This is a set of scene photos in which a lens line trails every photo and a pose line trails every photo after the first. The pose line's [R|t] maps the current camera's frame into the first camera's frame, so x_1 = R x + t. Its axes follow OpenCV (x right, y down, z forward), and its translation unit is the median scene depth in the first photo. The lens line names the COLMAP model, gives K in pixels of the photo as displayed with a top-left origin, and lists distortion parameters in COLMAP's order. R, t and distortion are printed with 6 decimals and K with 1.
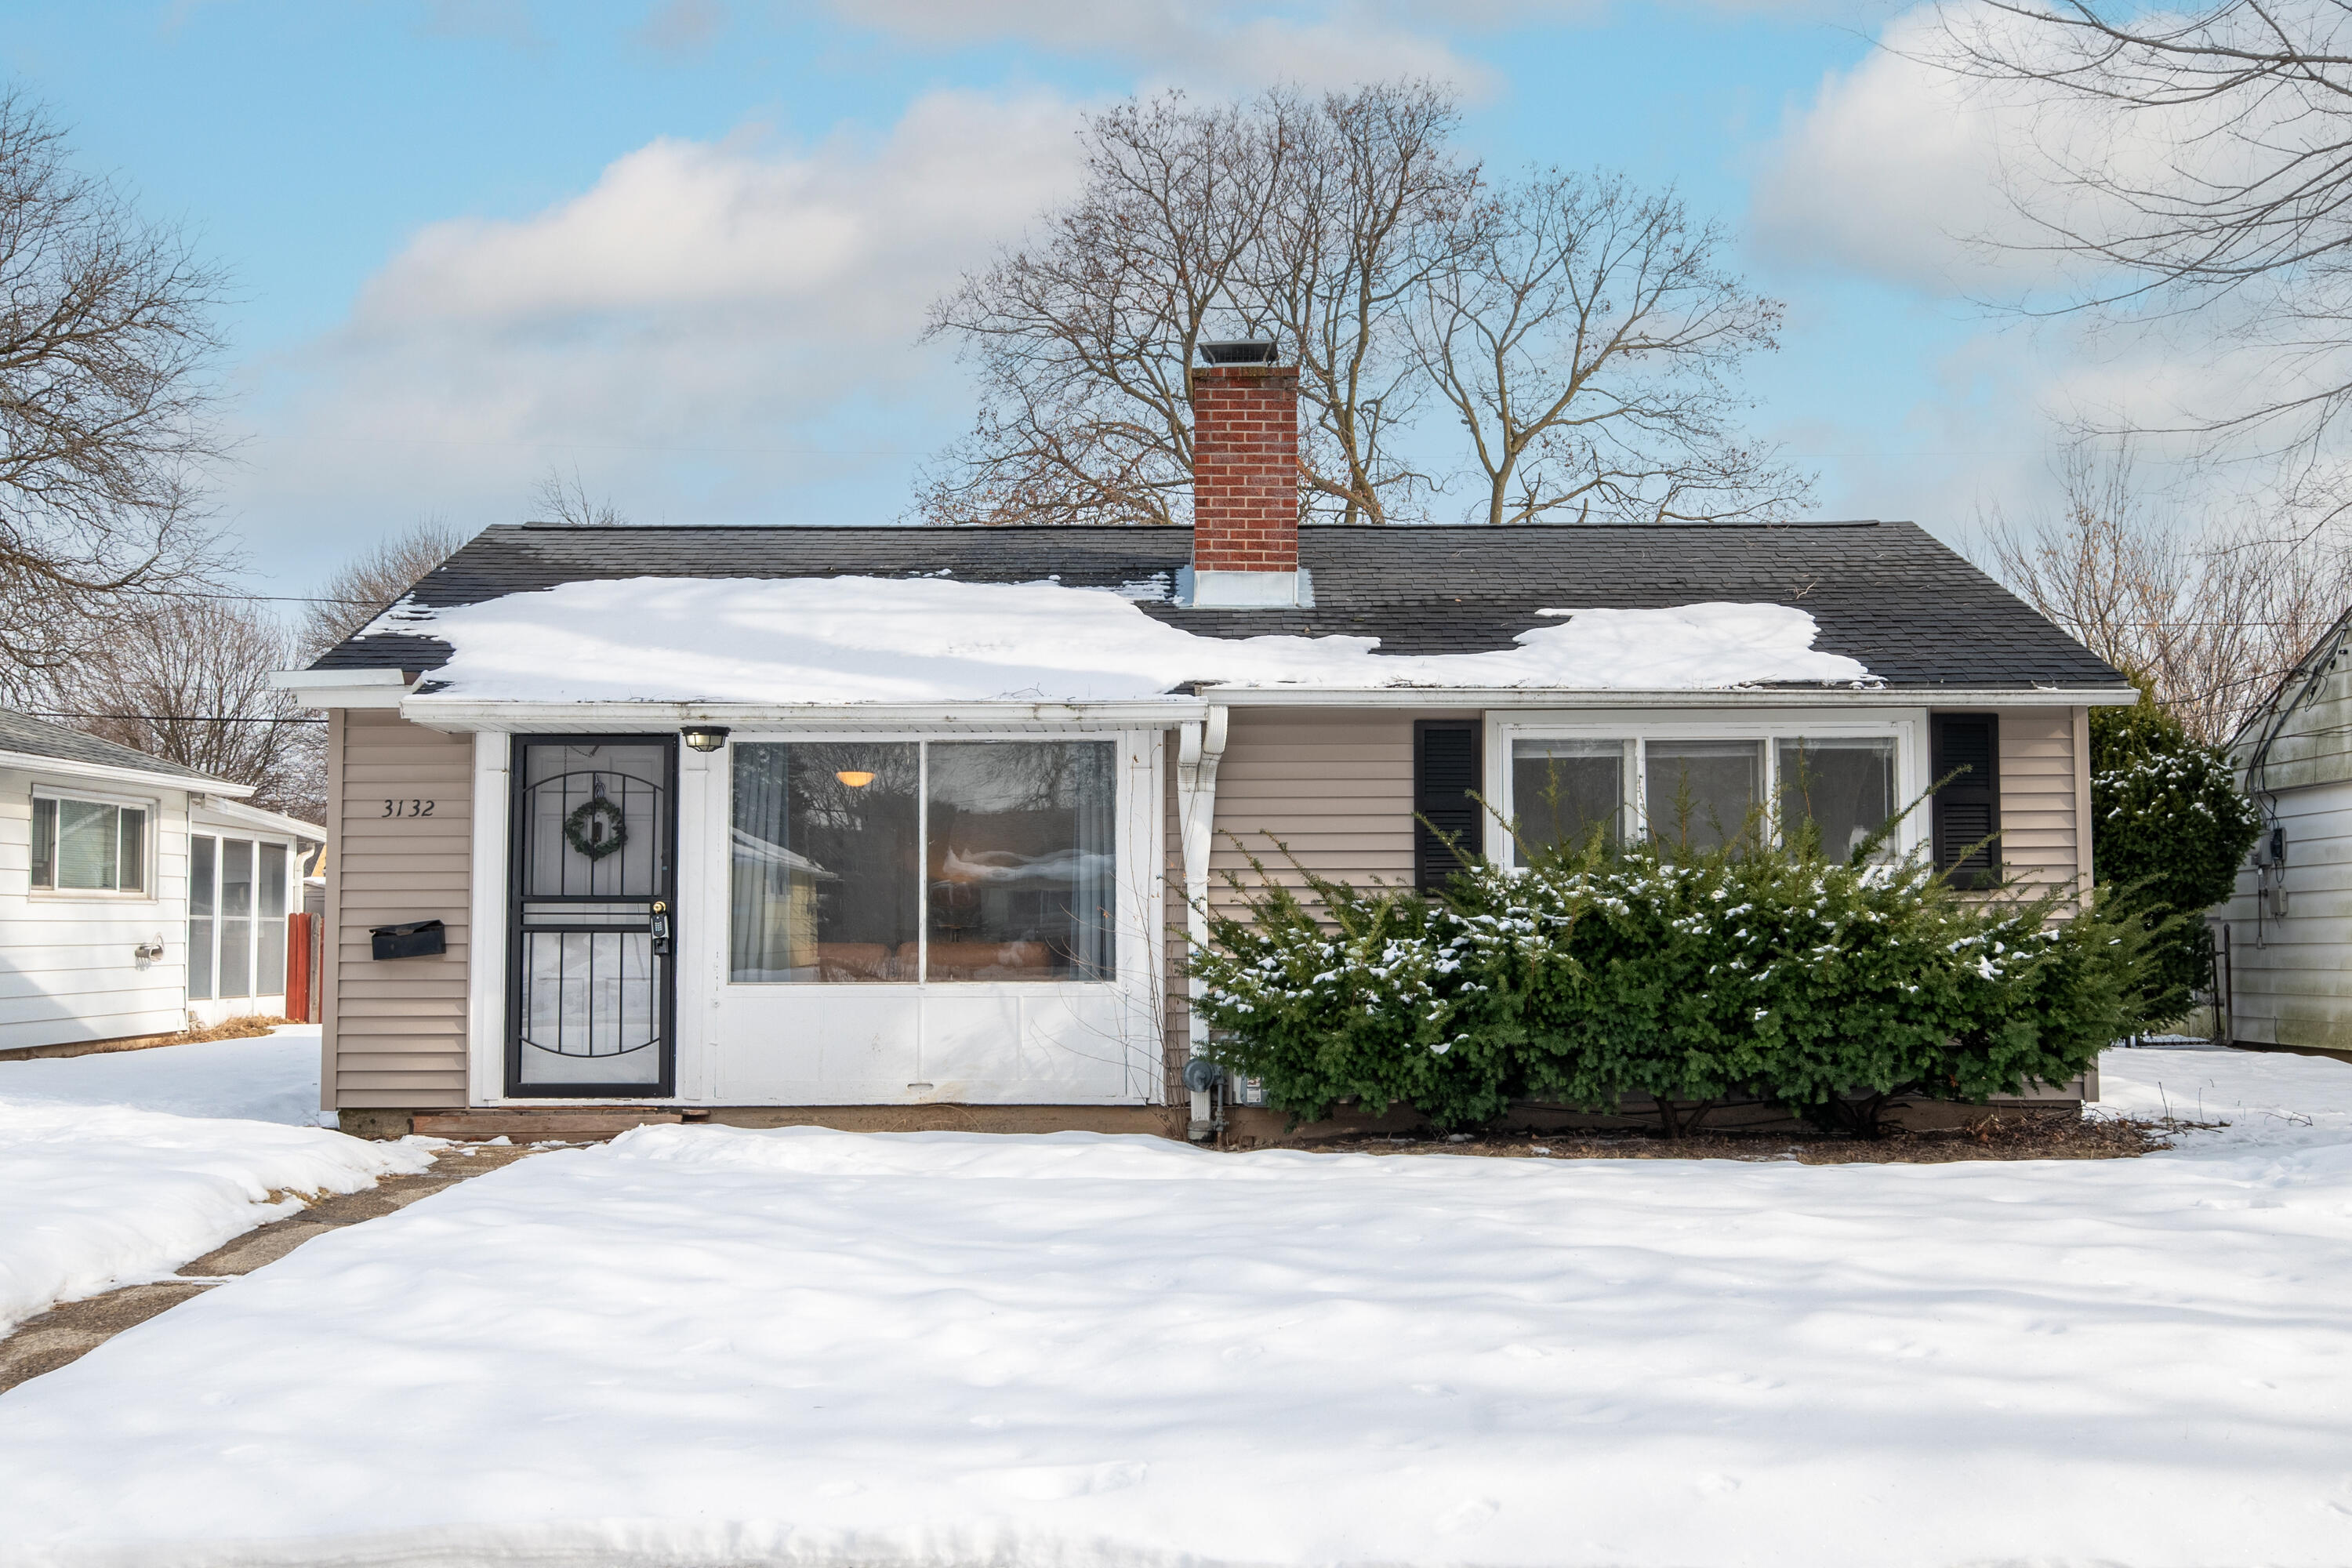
lens RADIAL K [[2262.8, 0, 1176.3], [0, 2262.8, 782.4], [0, 0, 1]] dist [-0.008763, -0.000628]
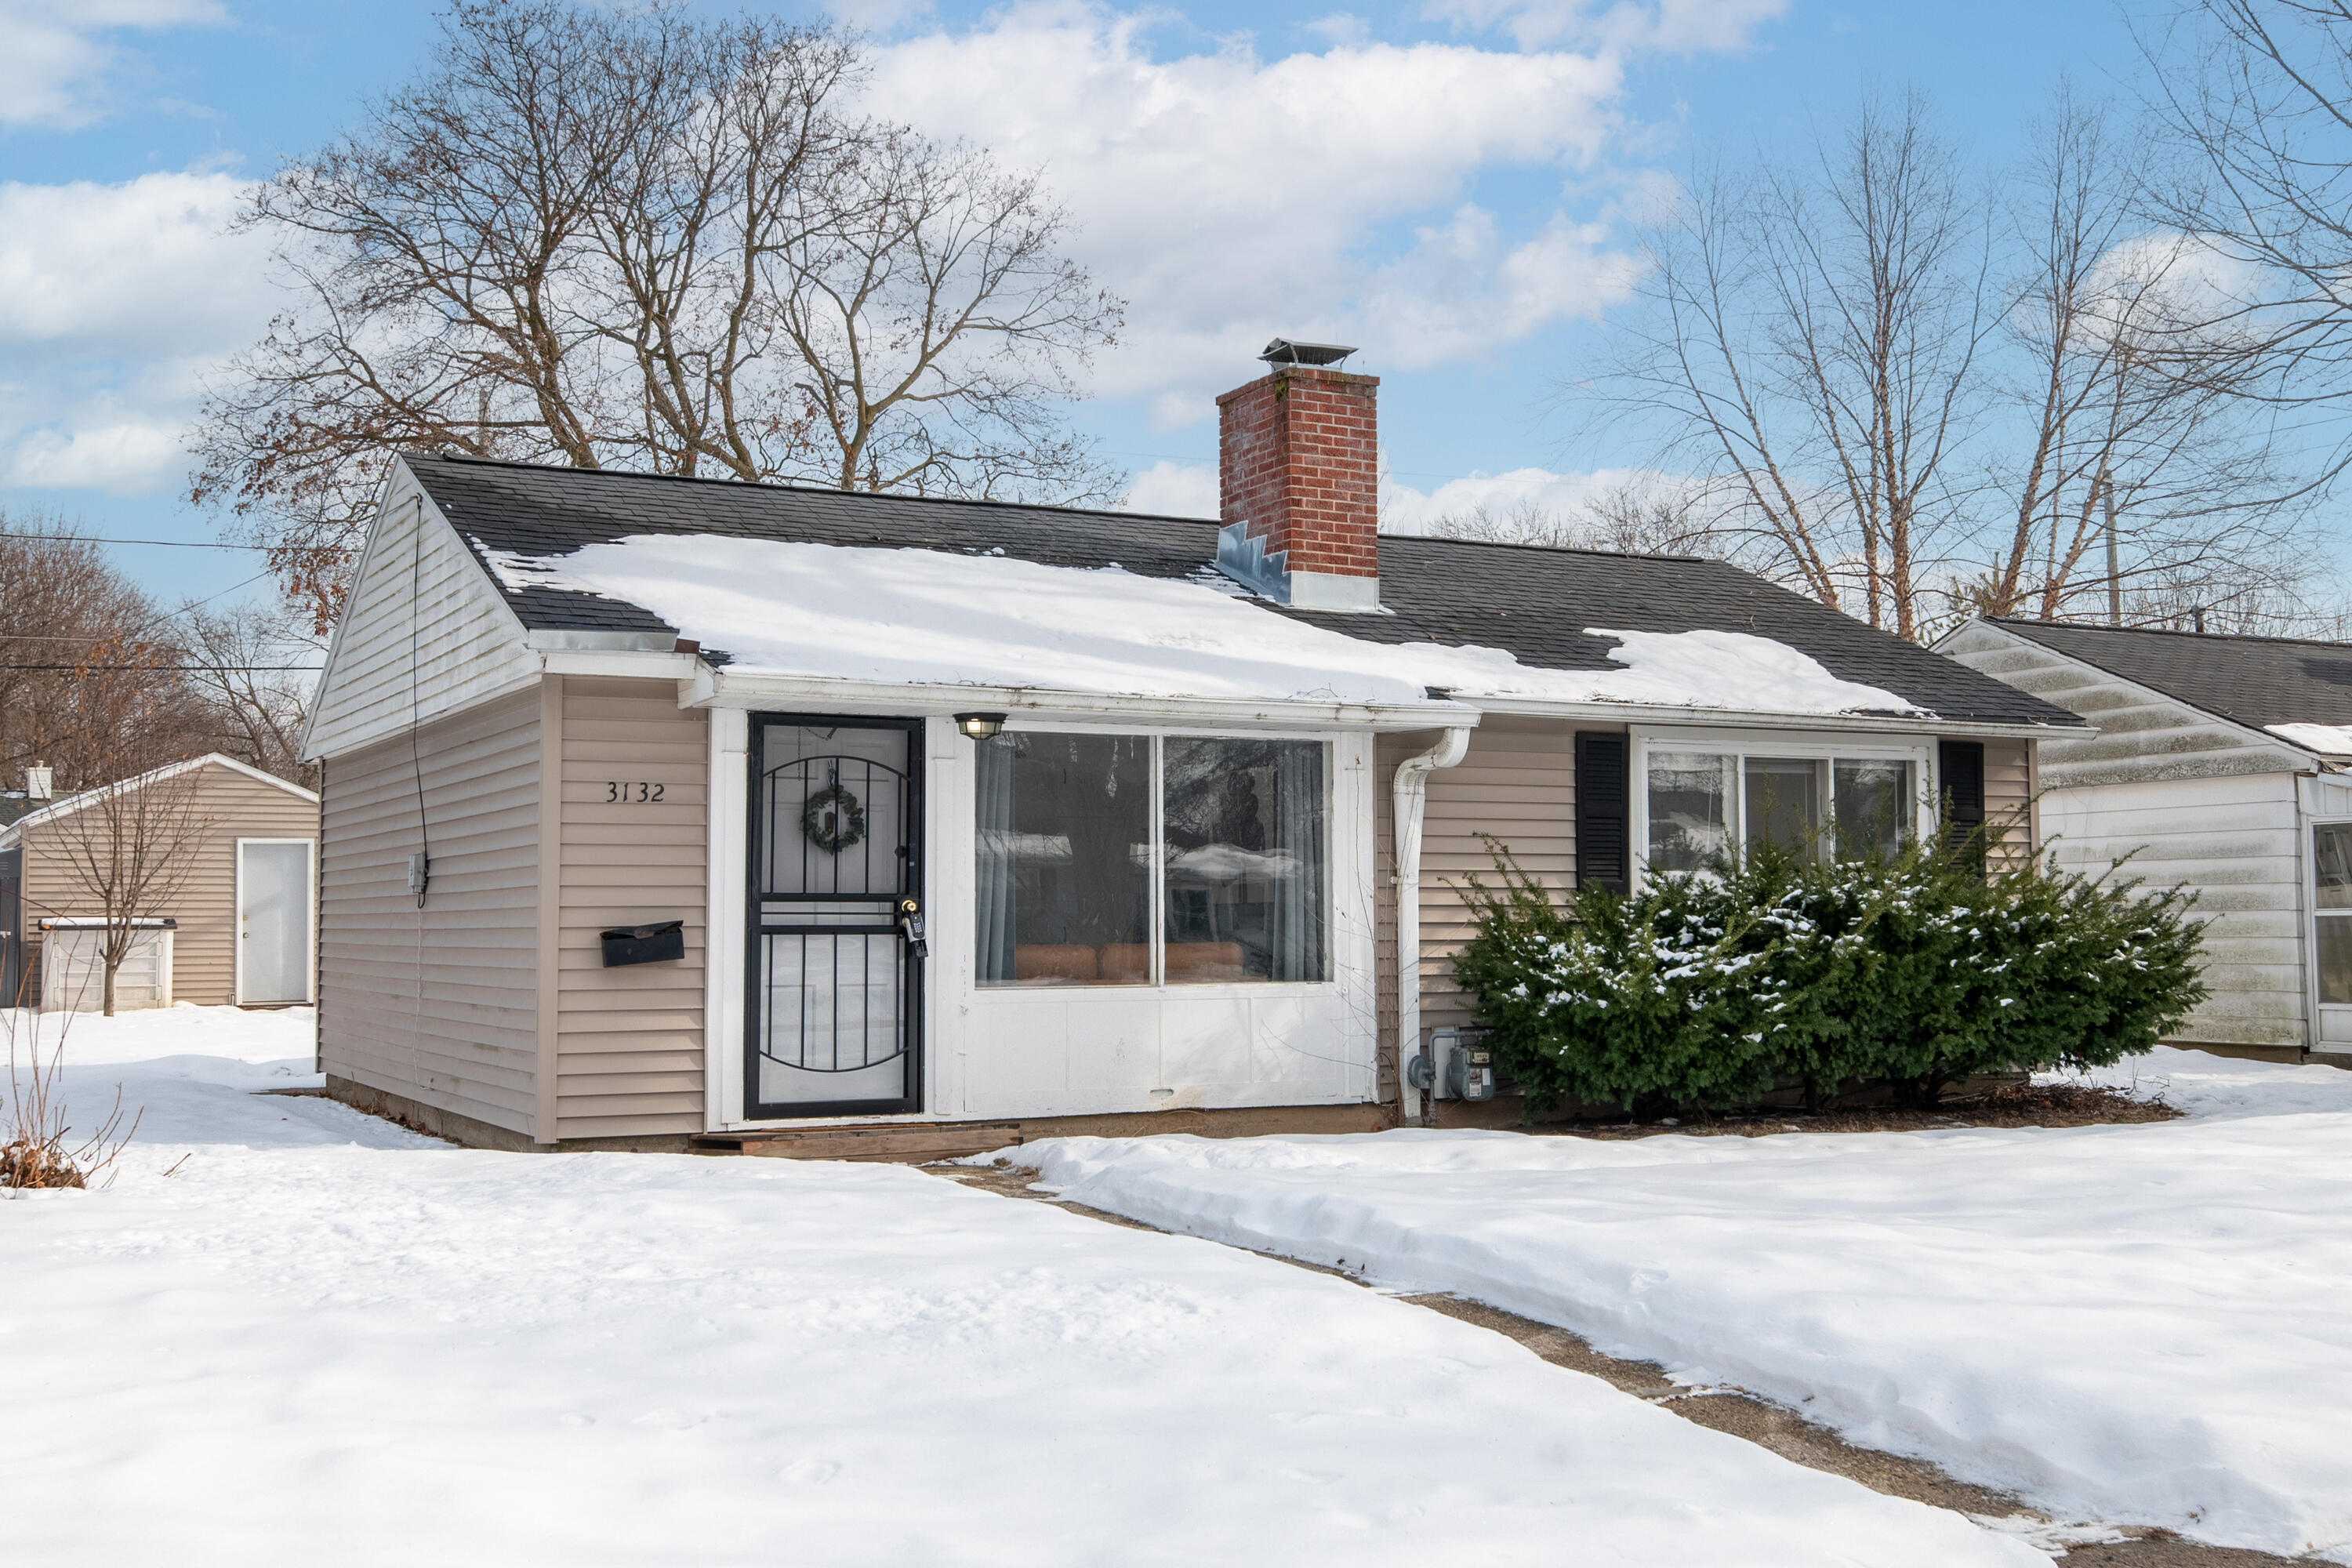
lens RADIAL K [[2456.9, 0, 1181.8], [0, 2456.9, 784.7], [0, 0, 1]] dist [-0.004278, -0.002448]
pose [[0.887653, 0.024796, 0.459845, -0.588117], [-0.028298, 0.999599, 0.000724, 0.001794], [-0.459642, -0.013655, 0.887999, 0.062988]]
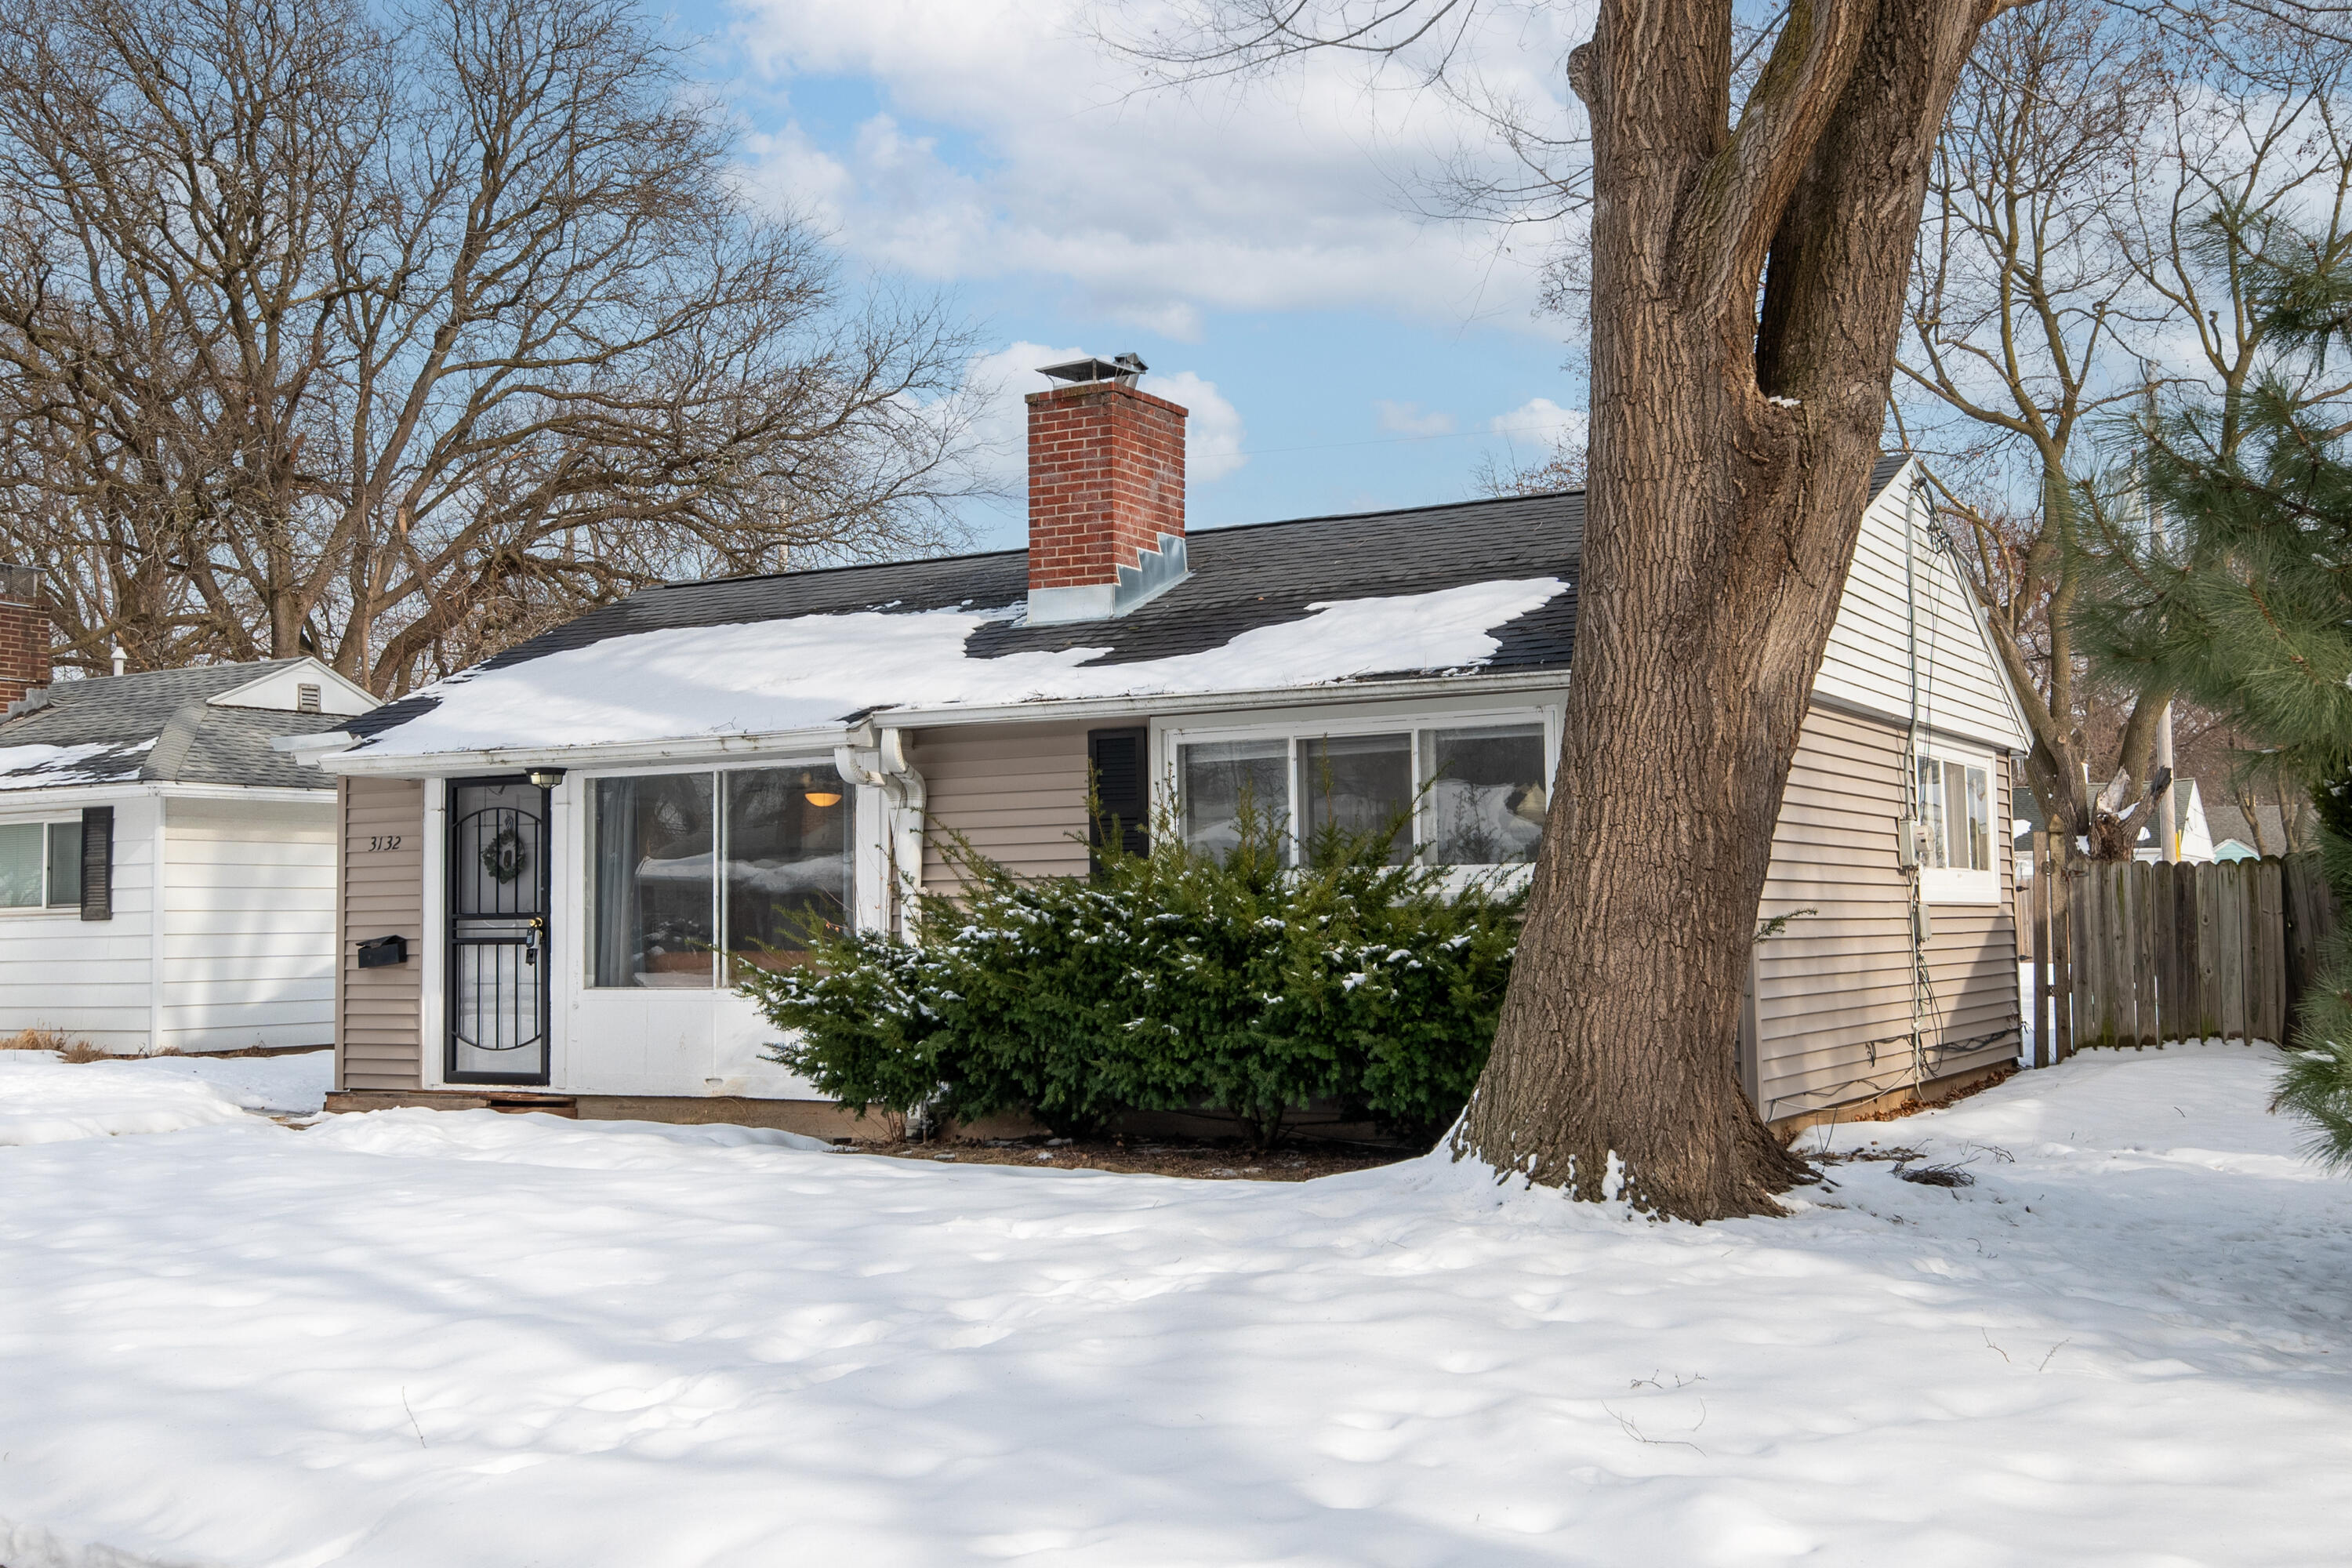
lens RADIAL K [[2380.7, 0, 1170.7], [0, 2380.7, 745.5], [0, 0, 1]] dist [0.024861, 0.002209]
pose [[0.870979, -0.045972, -0.489165, 0.660009], [0.044075, 0.998910, -0.015400, -0.002716], [0.489339, -0.008147, 0.872056, 0.086227]]
